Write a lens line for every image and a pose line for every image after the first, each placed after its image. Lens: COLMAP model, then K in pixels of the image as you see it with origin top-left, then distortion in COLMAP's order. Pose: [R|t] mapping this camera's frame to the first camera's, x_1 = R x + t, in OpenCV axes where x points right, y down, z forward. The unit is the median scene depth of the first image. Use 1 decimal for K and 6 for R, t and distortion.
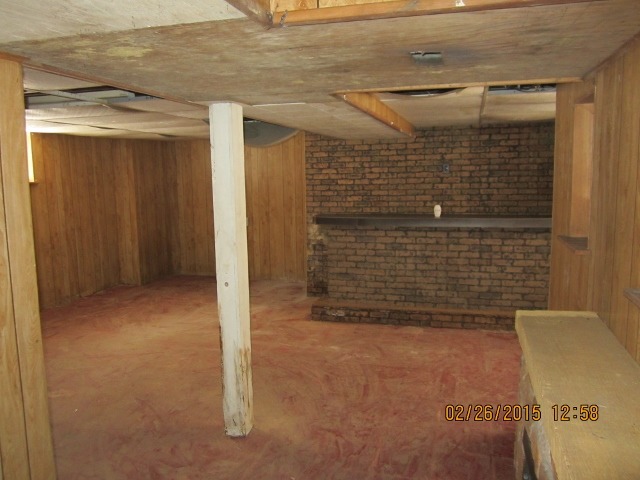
lens RADIAL K [[530.9, 0, 320.4], [0, 530.9, 240.0], [0, 0, 1]] dist [-0.004775, -0.006791]
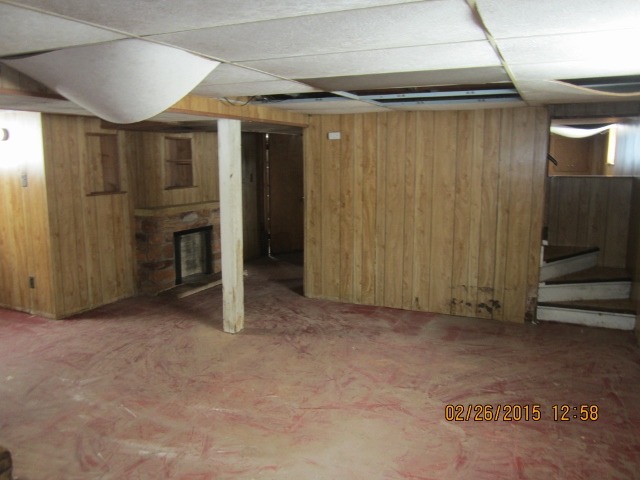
lens RADIAL K [[530.9, 0, 320.0], [0, 530.9, 239.8], [0, 0, 1]] dist [-0.004775, -0.006791]
pose [[-0.989609, 0.001225, 0.143780, -0.499502], [0.040790, 0.961273, 0.272561, -0.242586], [-0.137878, 0.275594, -0.951335, 1.896647]]
